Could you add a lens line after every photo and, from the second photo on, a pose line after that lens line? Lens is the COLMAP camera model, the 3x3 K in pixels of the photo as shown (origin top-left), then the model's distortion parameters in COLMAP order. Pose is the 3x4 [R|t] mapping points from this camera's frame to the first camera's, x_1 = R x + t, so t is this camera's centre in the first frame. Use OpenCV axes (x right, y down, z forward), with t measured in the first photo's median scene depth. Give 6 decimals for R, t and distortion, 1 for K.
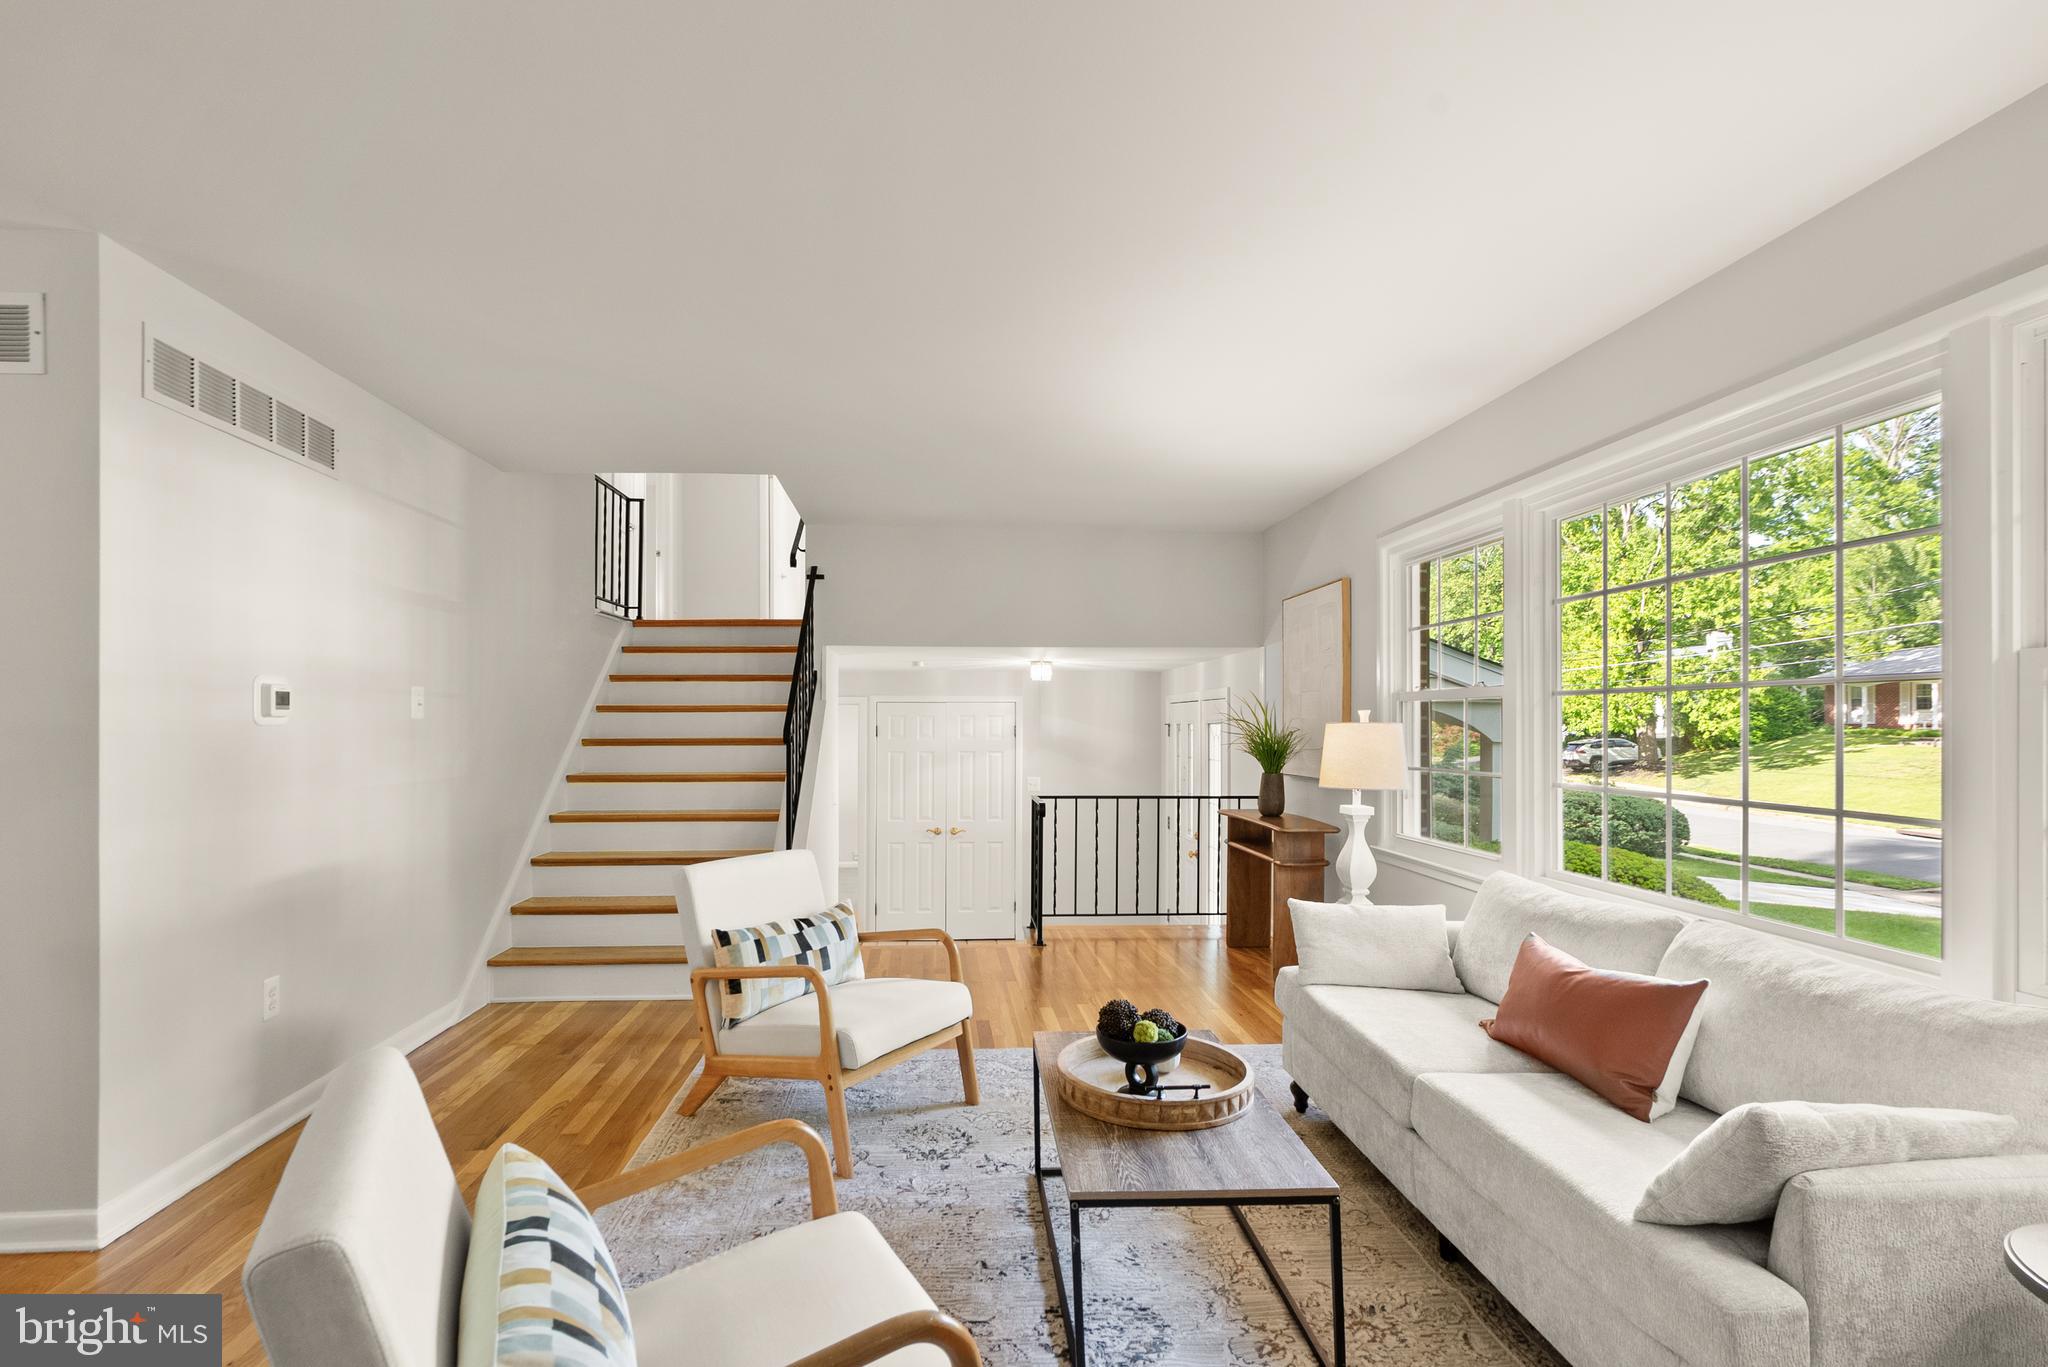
lens RADIAL K [[962.0, 0, 1000.0], [0, 962.0, 715.8], [0, 0, 1]] dist [-0.011459, 0.012961]
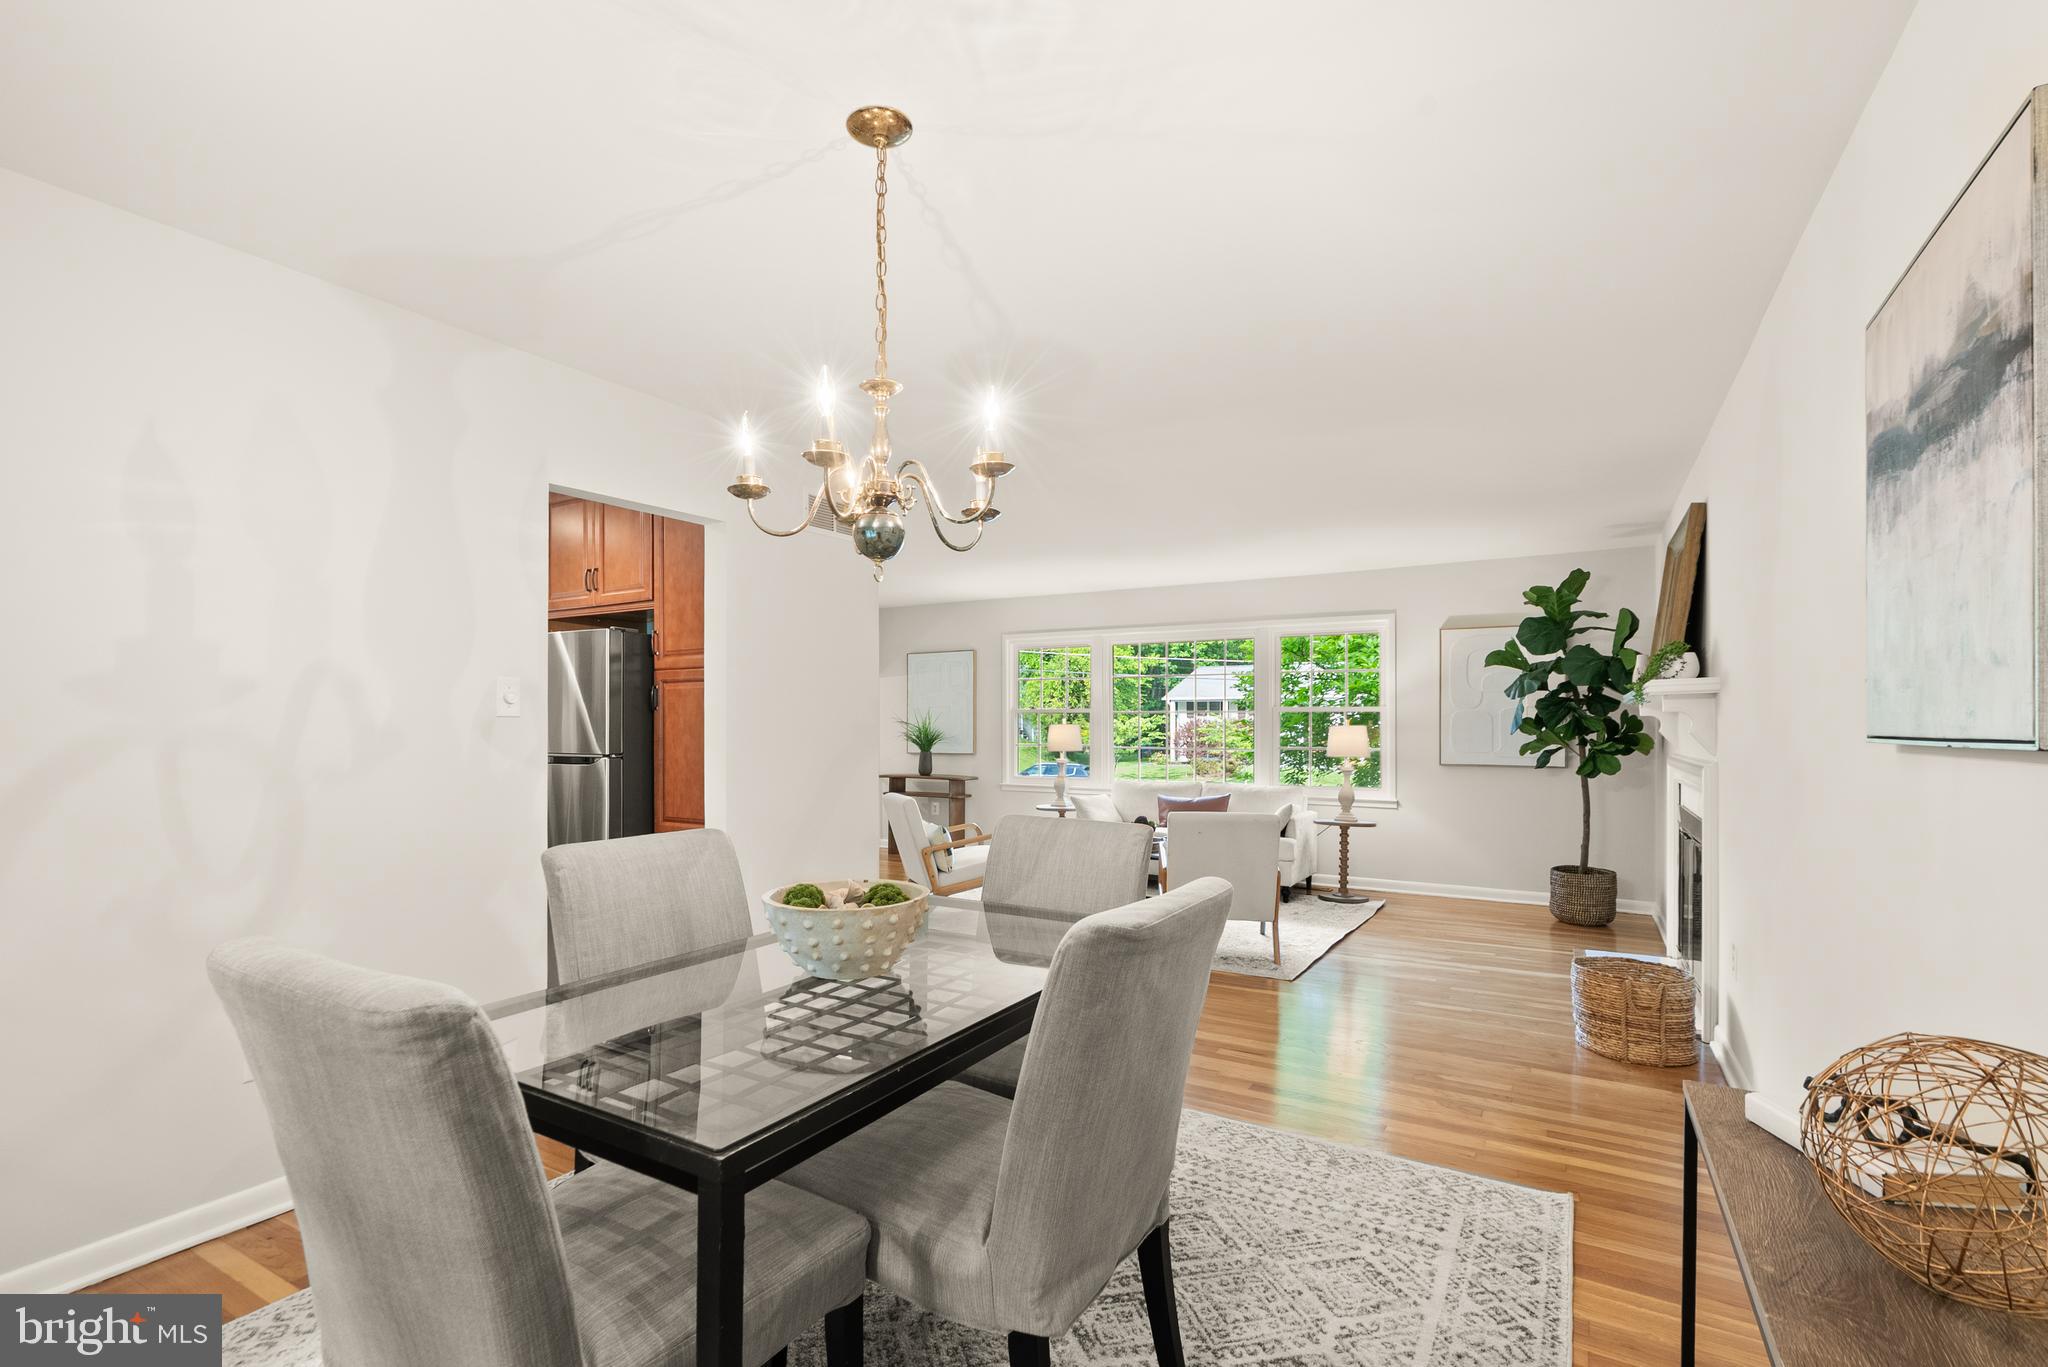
lens RADIAL K [[967.1, 0, 993.0], [0, 967.1, 702.2], [0, 0, 1]] dist [-0.000298, 0.000613]
pose [[0.574826, 0.018307, 0.818071, -1.685143], [-0.002725, 0.999787, -0.020459, 0.003920], [-0.818271, 0.009531, 0.574754, -0.235874]]
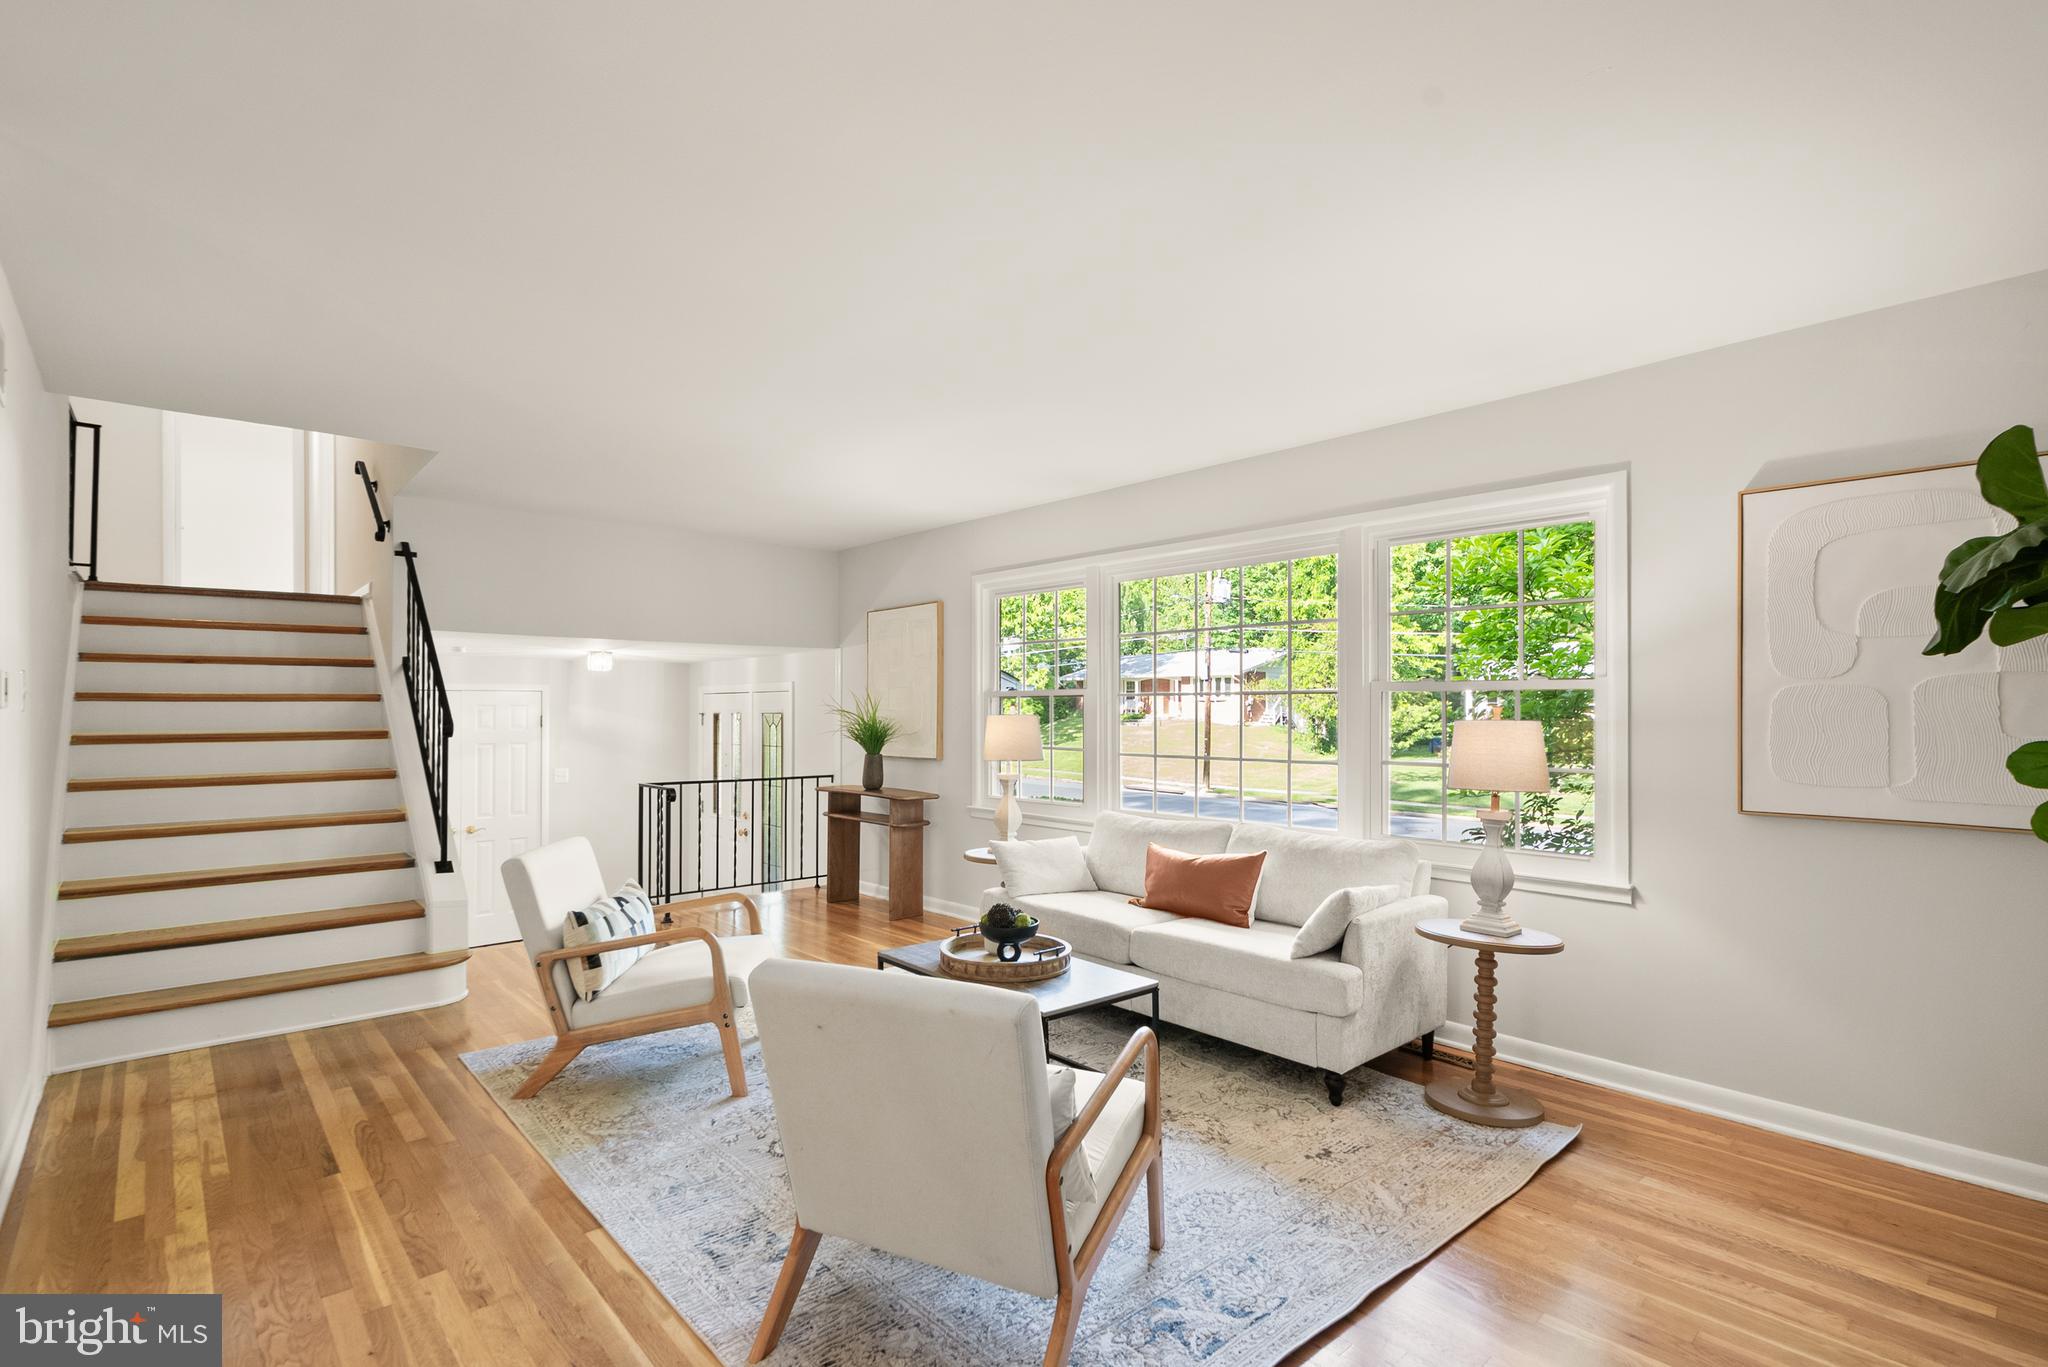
lens RADIAL K [[983.0, 0, 996.7], [0, 983.0, 710.3], [0, 0, 1]] dist [0.005400, 0.001391]
pose [[0.794159, -0.001274, 0.607709, -0.515340], [-0.003670, 0.999970, 0.006892, -0.007556], [-0.607699, -0.007703, 0.794130, -0.128965]]
